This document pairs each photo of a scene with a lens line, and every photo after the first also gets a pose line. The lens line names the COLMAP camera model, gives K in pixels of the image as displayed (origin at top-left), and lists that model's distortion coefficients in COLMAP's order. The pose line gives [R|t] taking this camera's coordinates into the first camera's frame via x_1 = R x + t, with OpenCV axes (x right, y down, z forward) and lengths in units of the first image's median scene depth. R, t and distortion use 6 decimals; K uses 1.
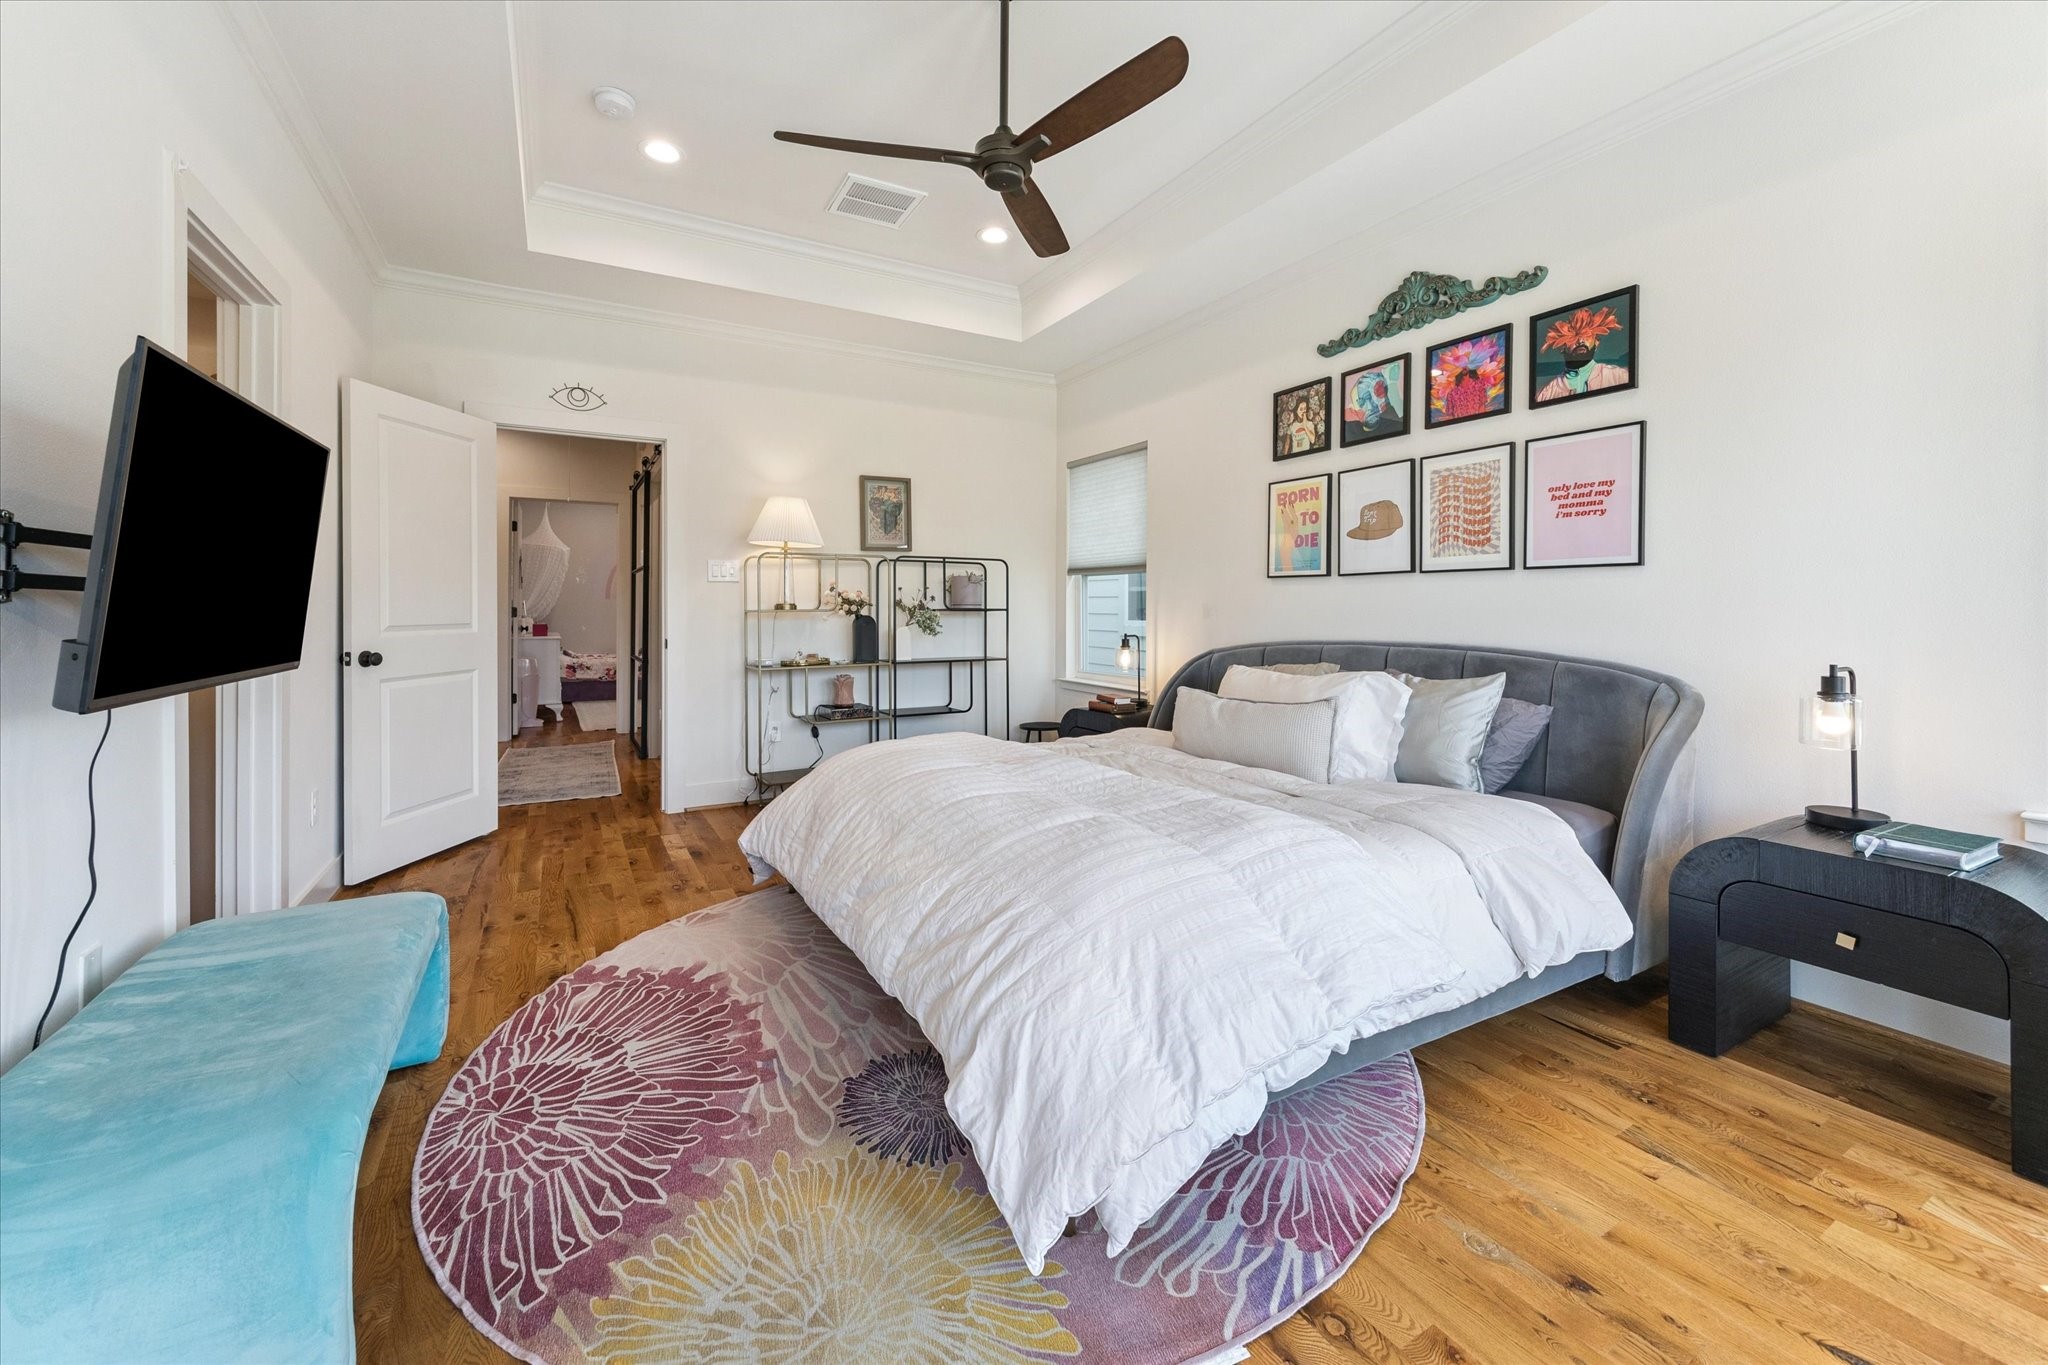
lens RADIAL K [[812.7, 0, 1022.5], [0, 812.7, 617.8], [0, 0, 1]] dist [0.005102, 0.000586]
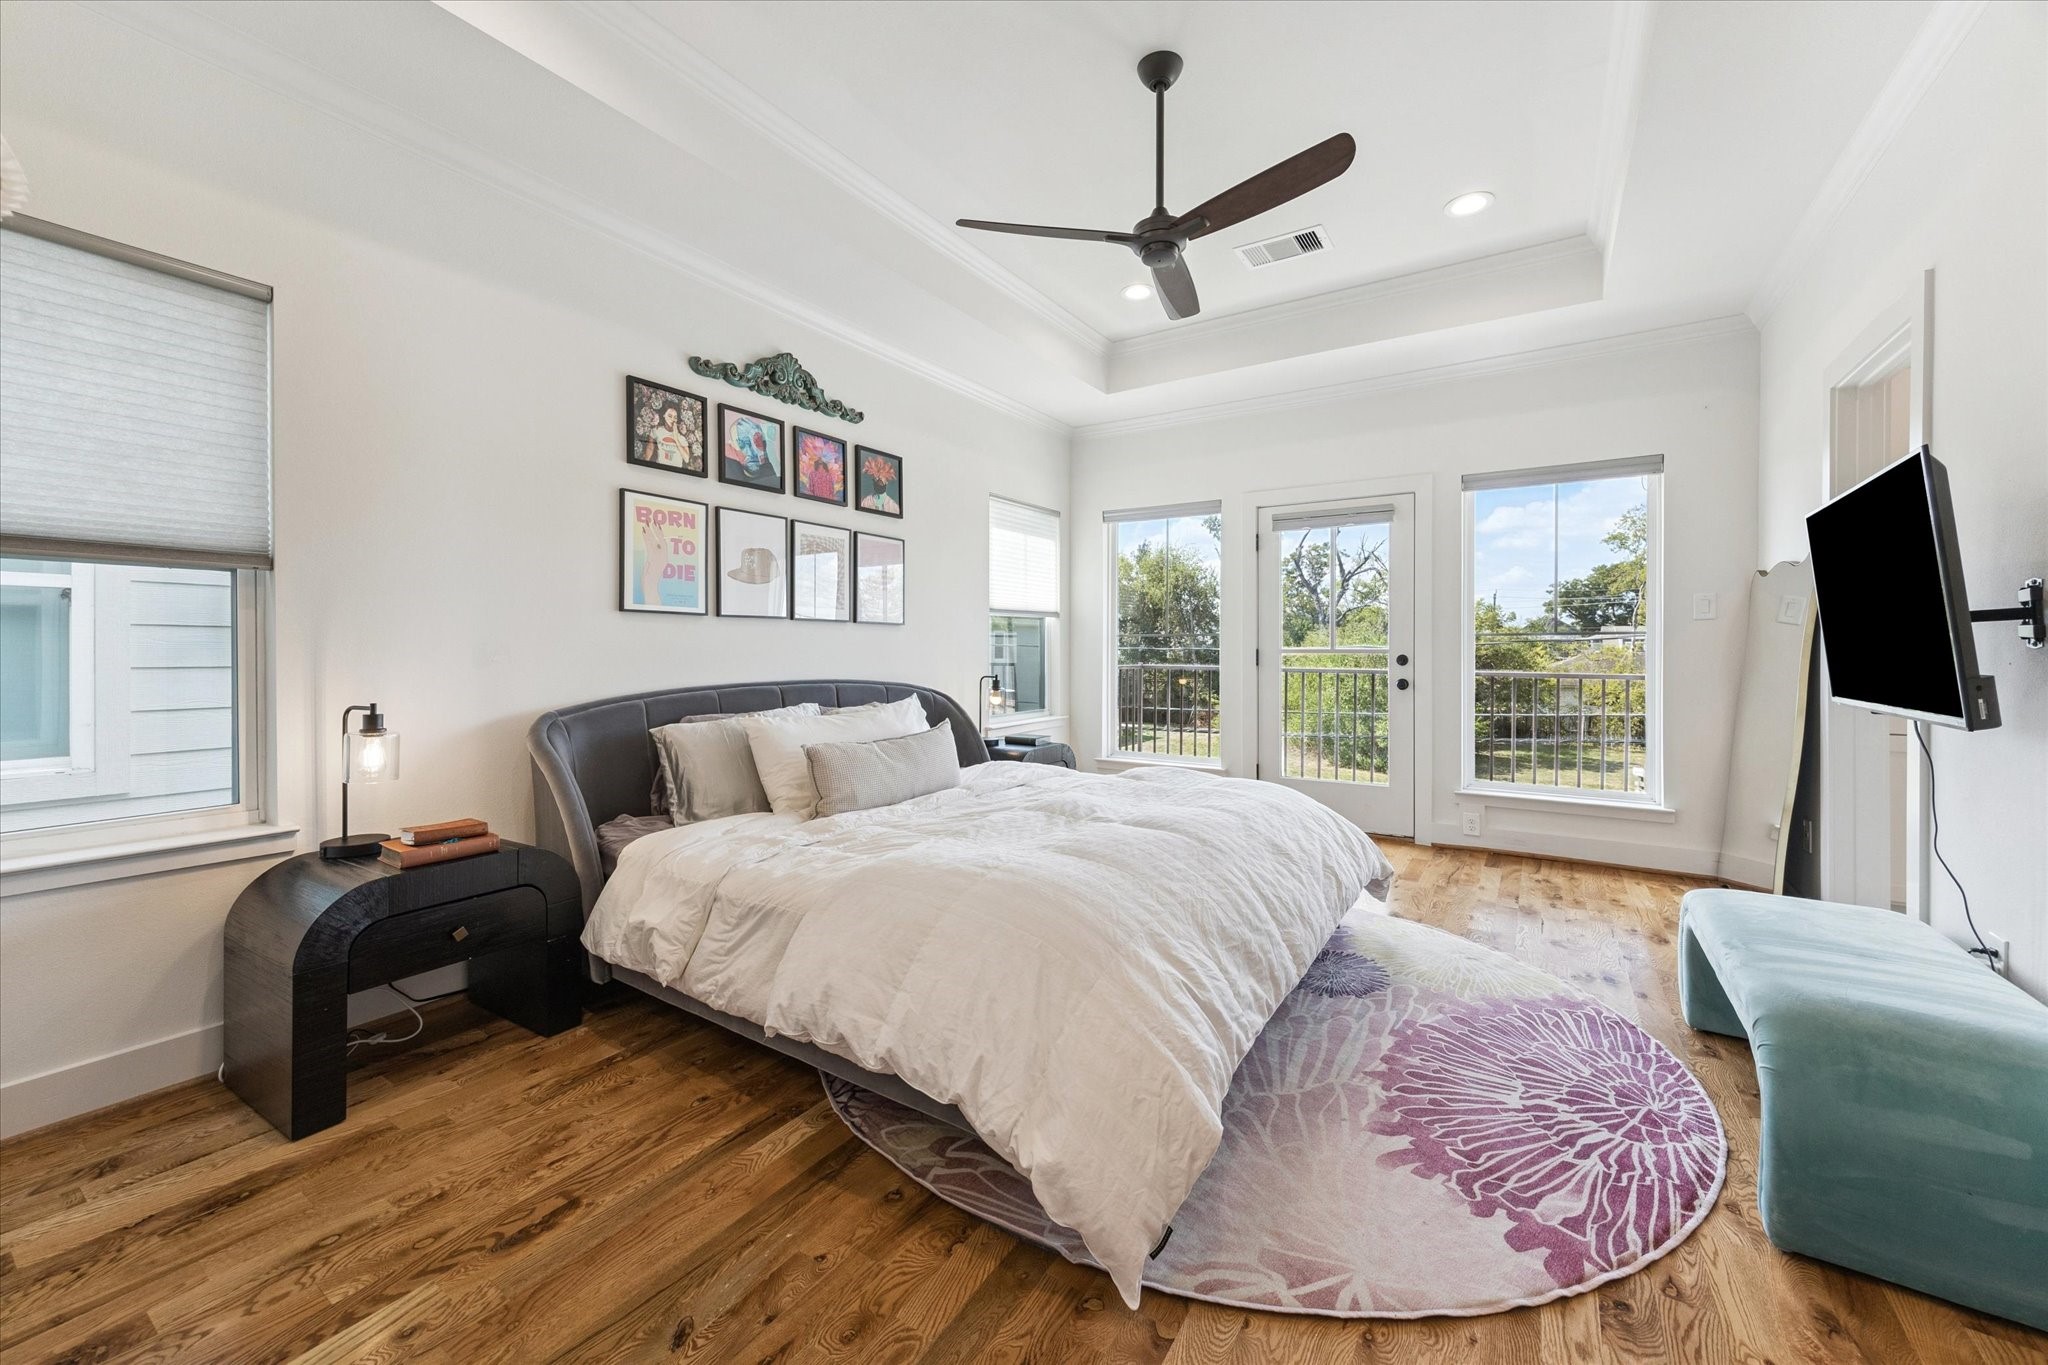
lens RADIAL K [[814.1, 0, 1022.7], [0, 814.1, 662.6], [0, 0, 1]] dist [0.002616, 0.000256]
pose [[-0.466060, -0.009973, 0.884697, -0.889391], [0.014645, 0.999713, 0.018985, -0.015335], [-0.884632, 0.021804, -0.465780, 1.642253]]
